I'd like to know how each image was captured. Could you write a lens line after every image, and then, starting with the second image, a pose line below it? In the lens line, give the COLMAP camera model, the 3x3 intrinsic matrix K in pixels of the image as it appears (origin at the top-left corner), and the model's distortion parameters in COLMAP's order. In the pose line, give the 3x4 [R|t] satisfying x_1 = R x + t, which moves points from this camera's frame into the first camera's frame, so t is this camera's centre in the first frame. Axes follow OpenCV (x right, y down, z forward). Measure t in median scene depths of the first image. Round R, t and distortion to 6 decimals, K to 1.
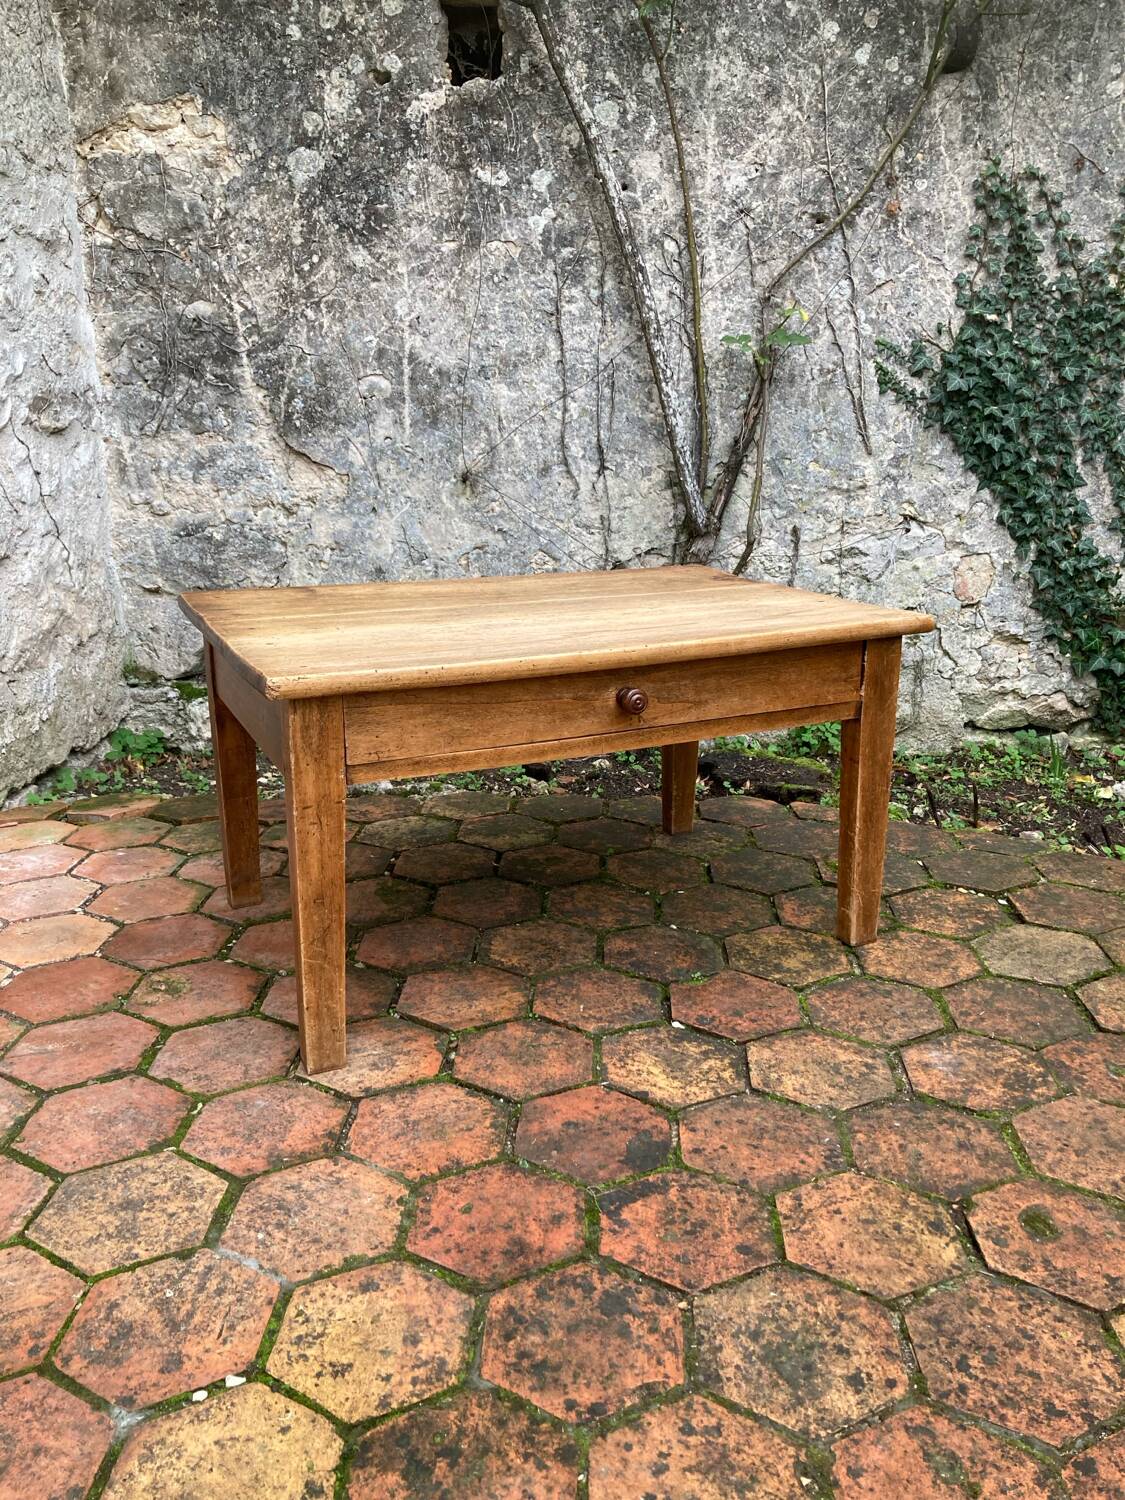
lens RADIAL K [[1222.9, 0, 566.1], [0, 1222.9, 750.4], [0, 0, 1]] dist [-0.000566, 0.013921]
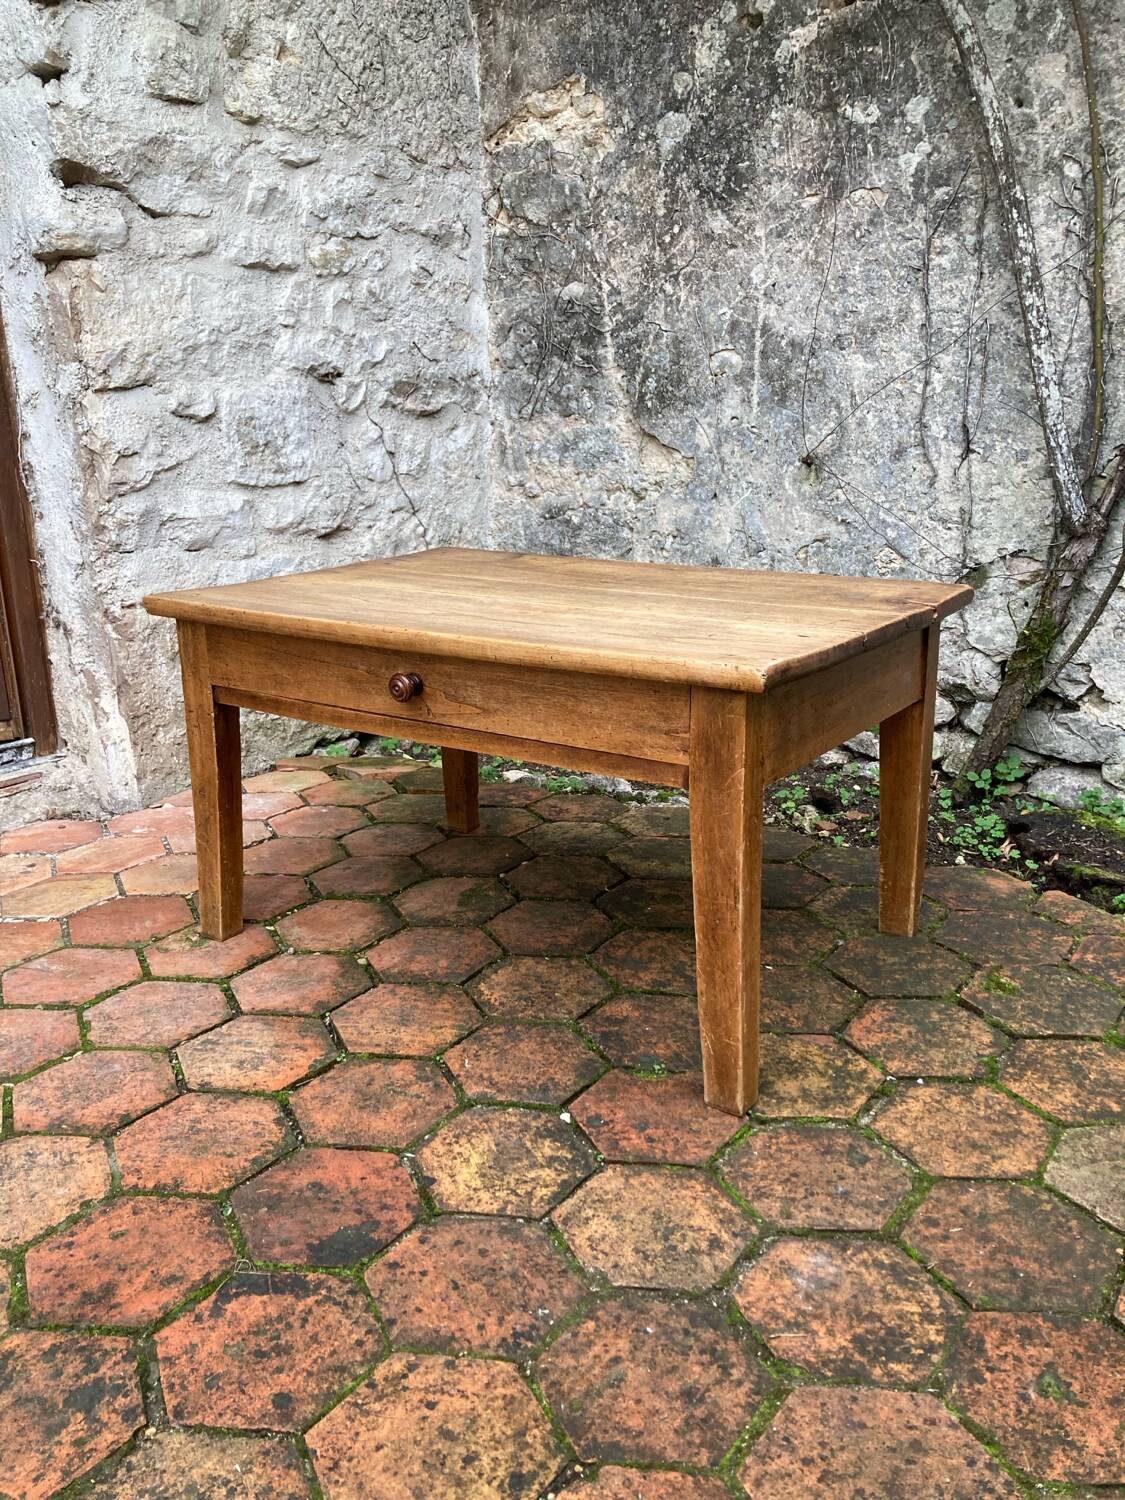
lens RADIAL K [[1219.1, 0, 557.8], [0, 1219.1, 745.8], [0, 0, 1]] dist [0.008196, -0.001271]
pose [[0.838881, 0.132124, -0.528037, 0.270486], [-0.131463, 0.990554, 0.039001, -0.029727], [0.528202, 0.036700, 0.848326, 0.162437]]
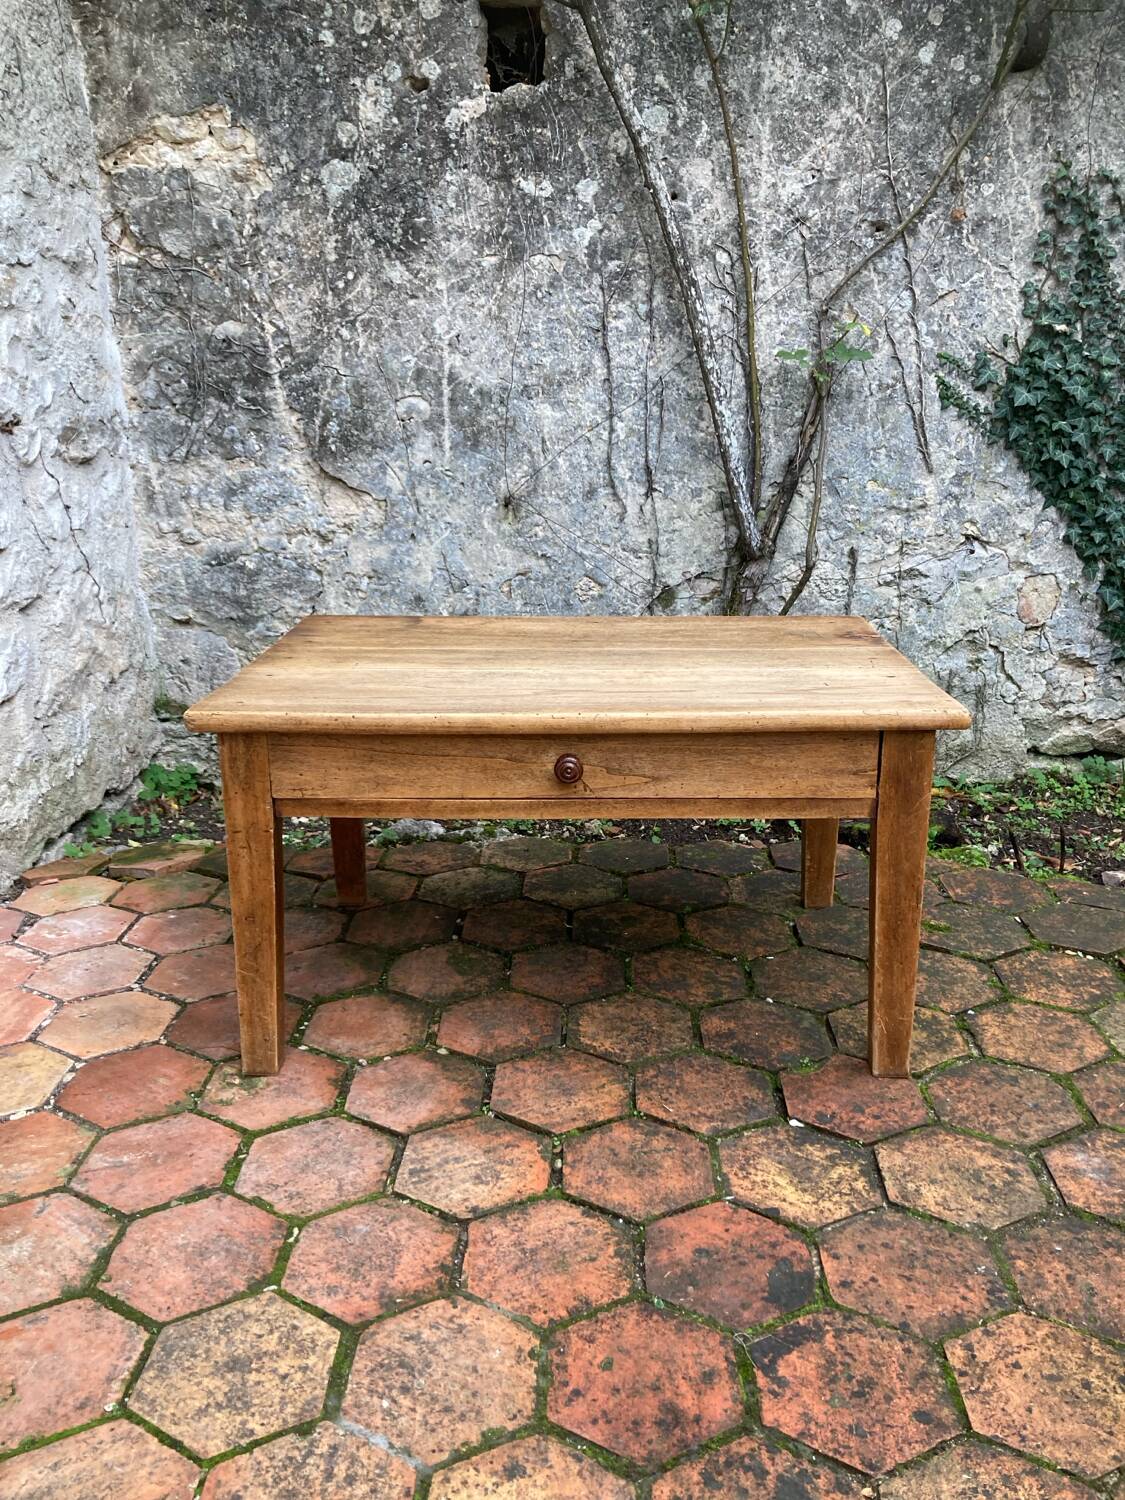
lens RADIAL K [[1217.6, 0, 551.7], [0, 1217.6, 753.1], [0, 0, 1]] dist [0.006497, 0.004494]
pose [[0.999918, -0.012150, -0.004155, -0.048240], [0.012205, 0.999835, 0.013427, -0.039512], [0.003991, -0.013477, 0.999901, 0.042298]]
